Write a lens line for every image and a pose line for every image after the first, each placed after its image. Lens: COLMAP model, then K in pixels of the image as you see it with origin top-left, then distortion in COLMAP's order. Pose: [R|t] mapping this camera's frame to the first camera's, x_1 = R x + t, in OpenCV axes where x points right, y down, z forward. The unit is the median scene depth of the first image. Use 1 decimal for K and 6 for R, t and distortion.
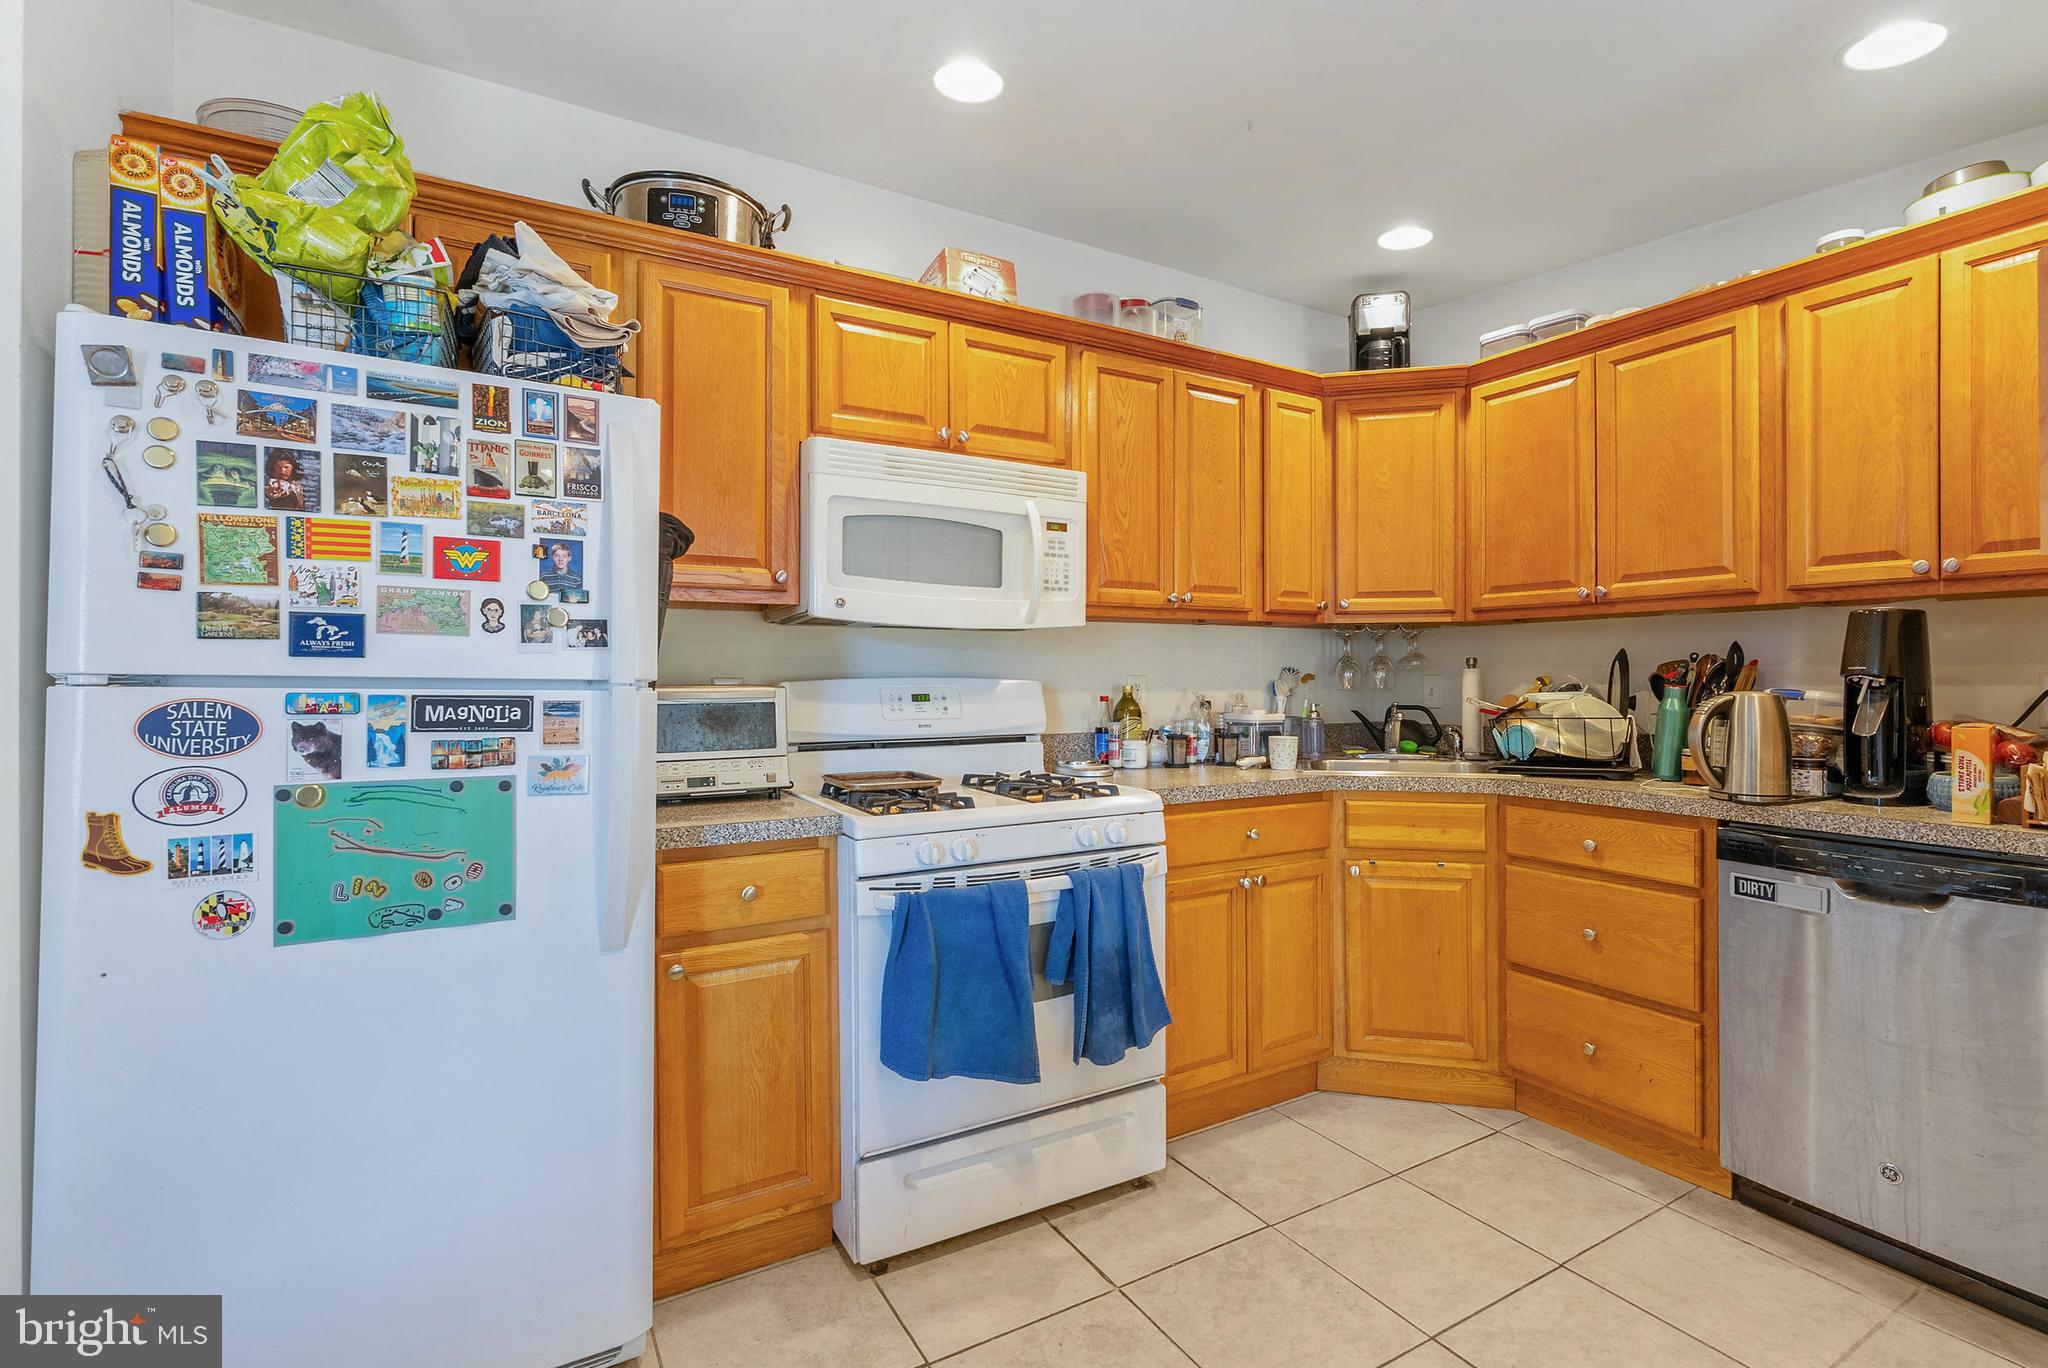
lens RADIAL K [[947.3, 0, 1035.0], [0, 947.3, 680.3], [0, 0, 1]] dist [0.000270, 0.000110]
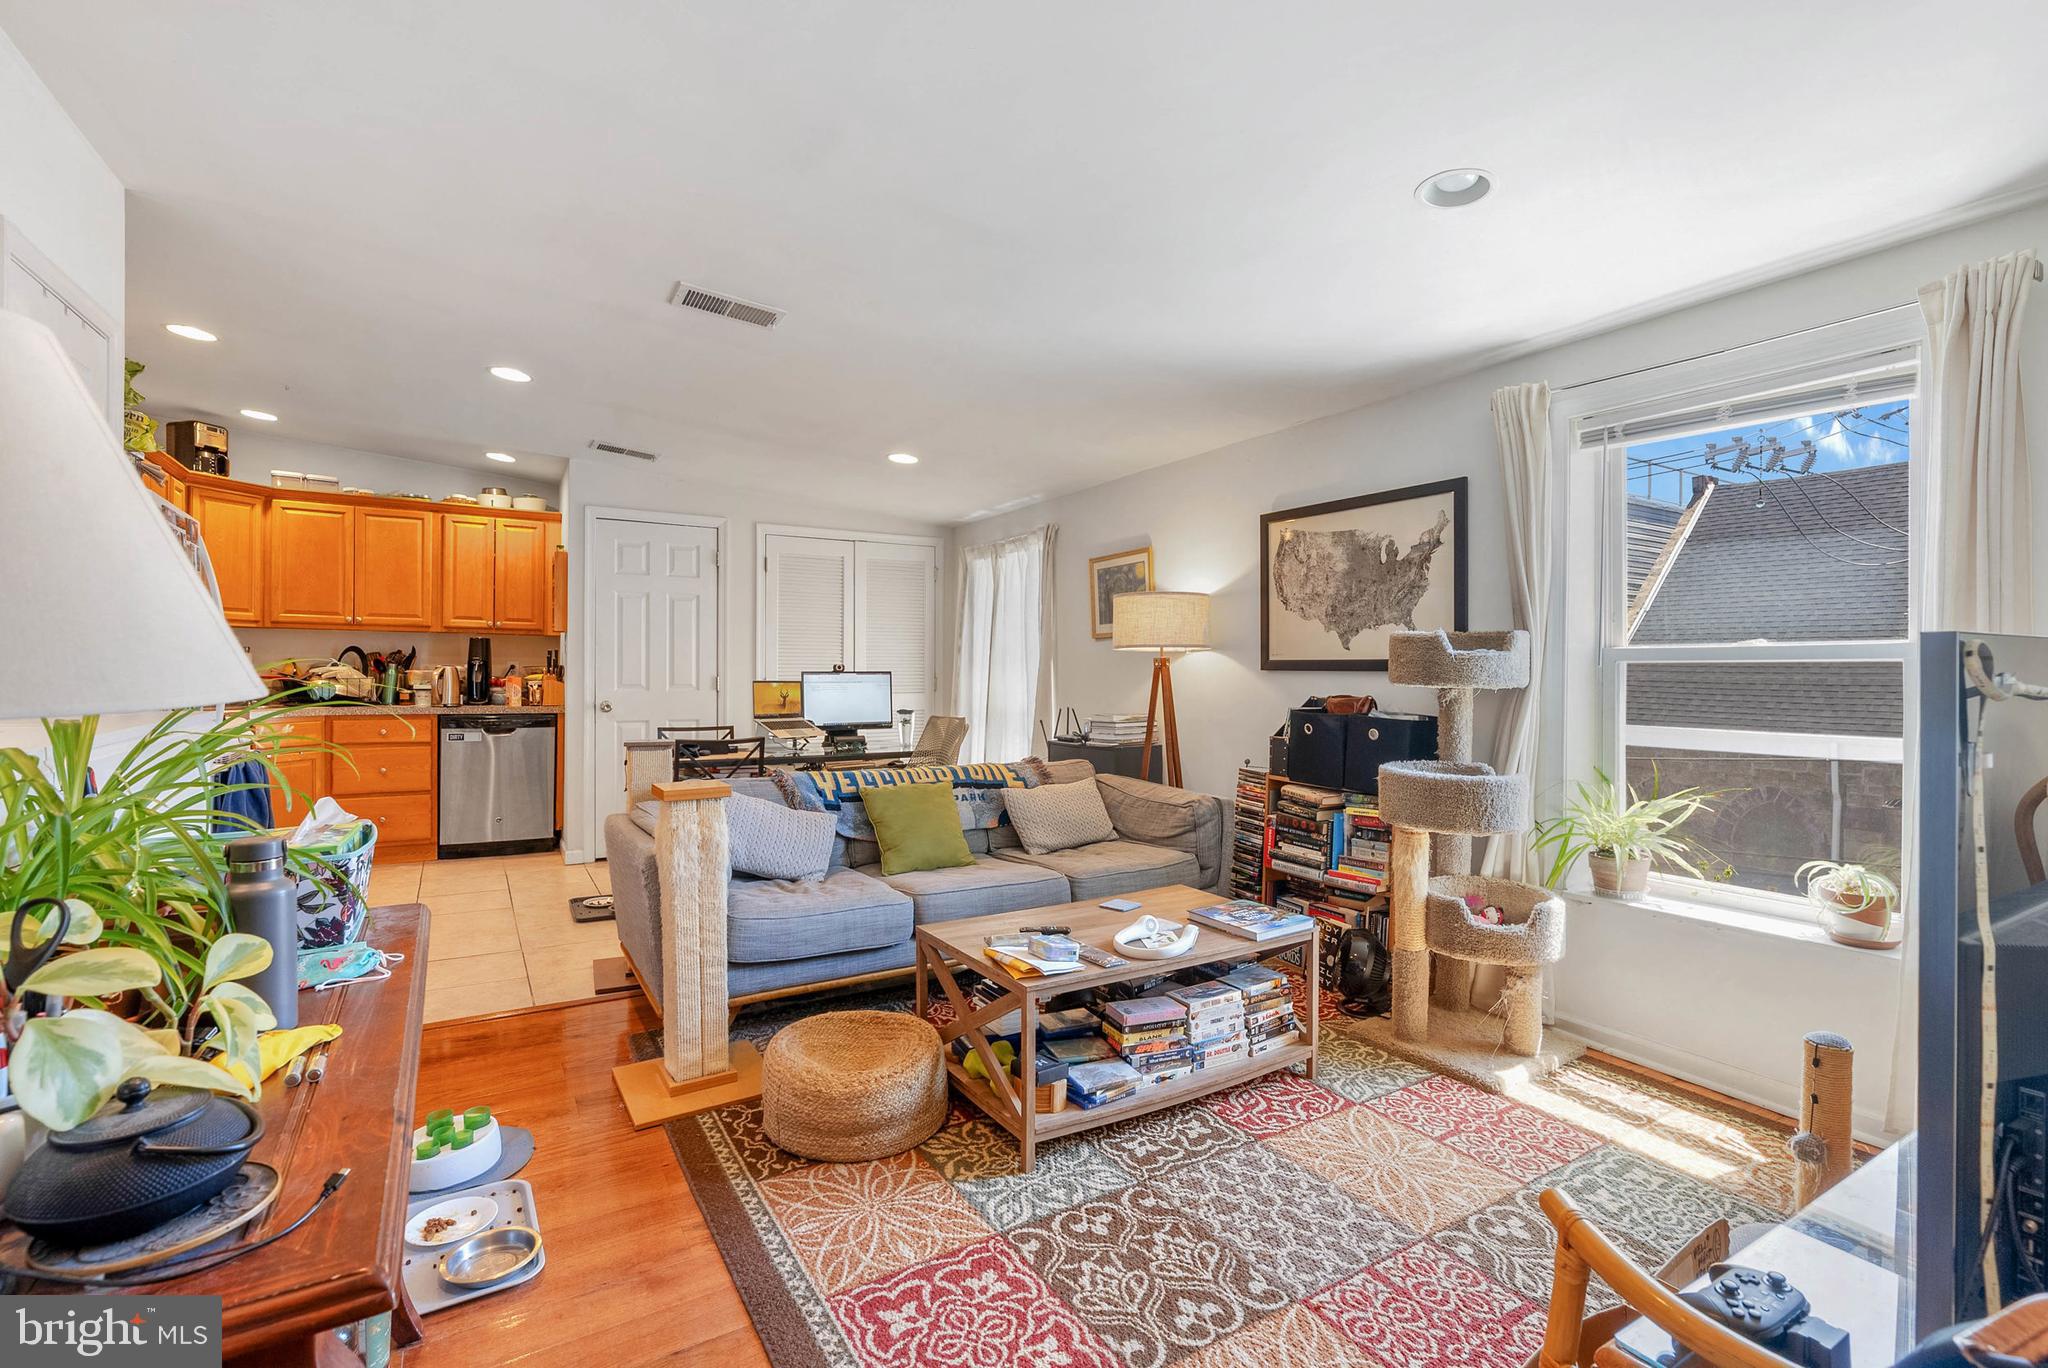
lens RADIAL K [[947.3, 0, 1034.9], [0, 947.3, 674.6], [0, 0, 1]] dist [0.000270, 0.000110]
pose [[-0.014529, -0.007803, 0.999864, -1.618418], [-0.011372, 0.999906, 0.007638, -0.002860], [-0.999830, -0.011260, -0.014616, -0.517077]]
